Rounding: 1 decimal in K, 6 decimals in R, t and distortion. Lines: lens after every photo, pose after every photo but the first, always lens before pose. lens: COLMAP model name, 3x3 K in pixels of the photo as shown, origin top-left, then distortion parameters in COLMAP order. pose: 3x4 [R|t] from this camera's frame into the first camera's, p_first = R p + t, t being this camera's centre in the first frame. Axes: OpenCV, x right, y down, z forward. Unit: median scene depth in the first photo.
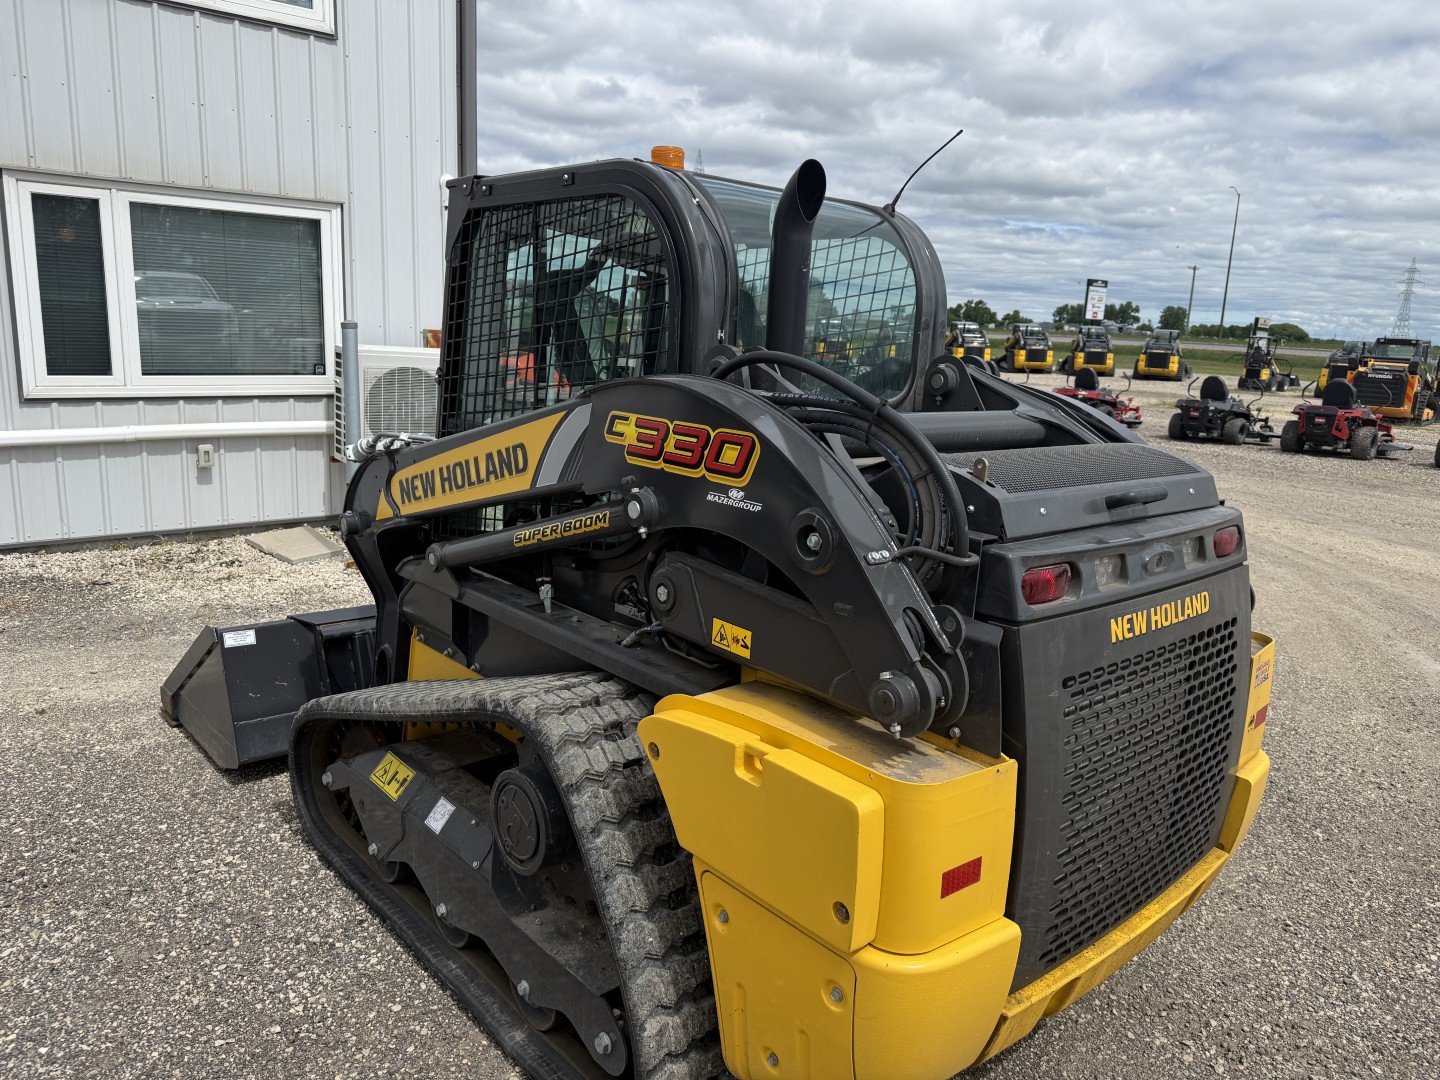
lens RADIAL K [[985.9, 0, 720.0], [0, 985.9, 540.0], [0, 0, 1]] dist [0.050002, -0.090061]
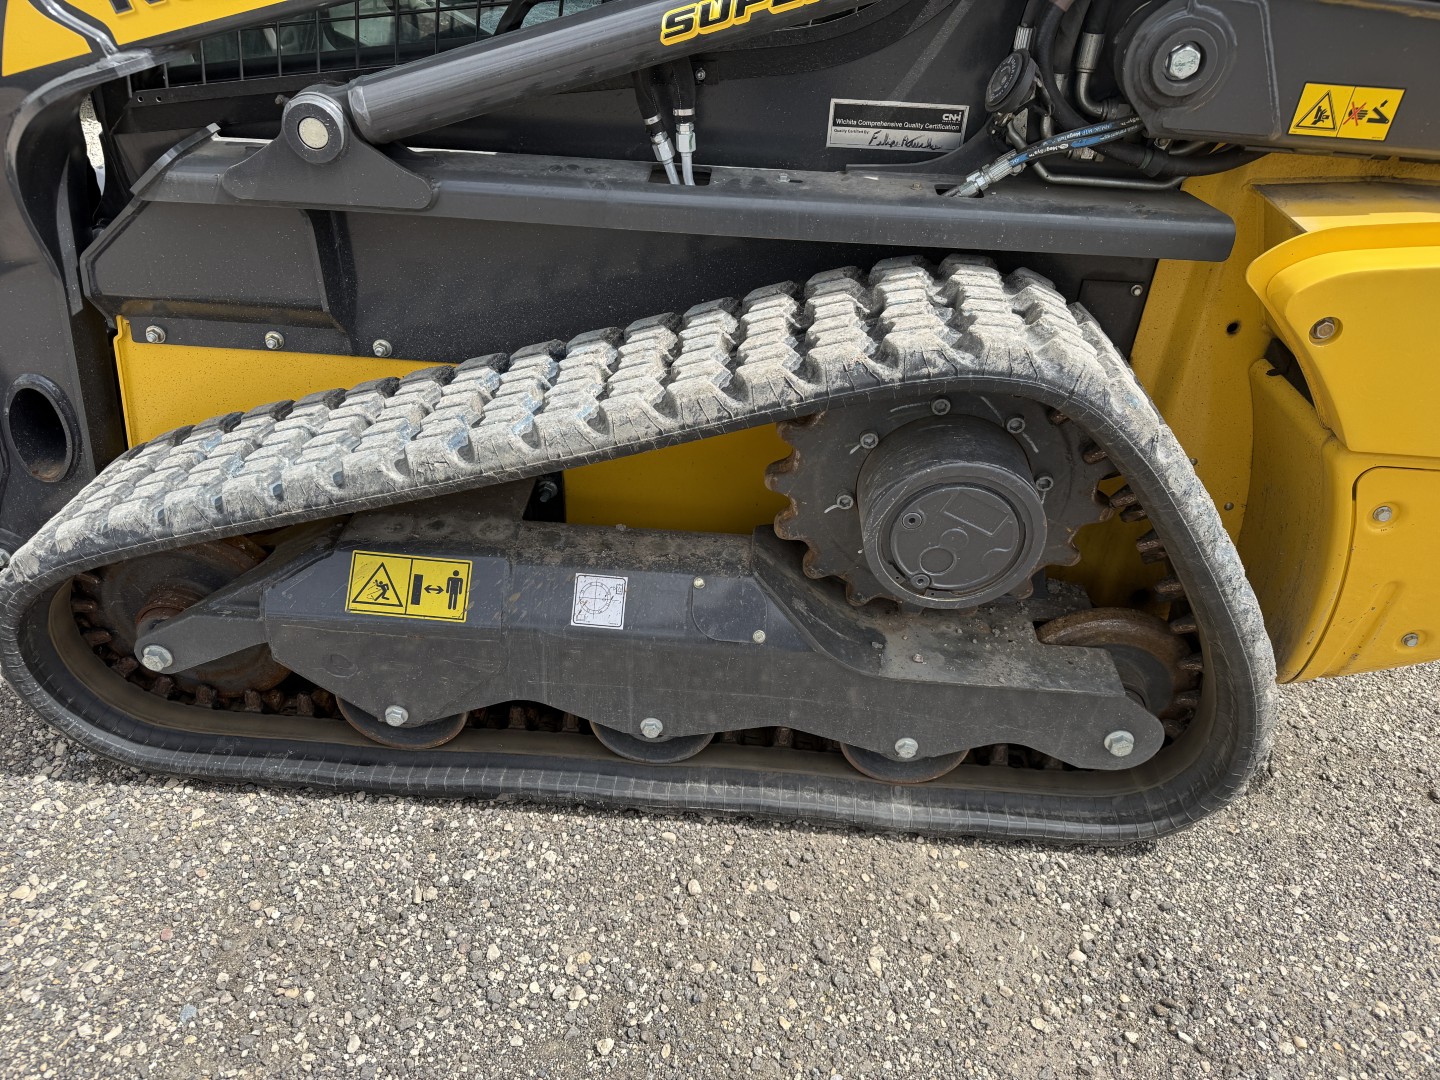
lens RADIAL K [[959.5, 0, 720.0], [0, 959.5, 540.0], [0, 0, 1]] dist [0.023579, -0.038247]
pose [[0.725685, -0.422453, 0.543060, -0.550751], [0.138132, 0.862687, 0.486509, -0.009256], [-0.674018, -0.278038, 0.684393, 0.633110]]
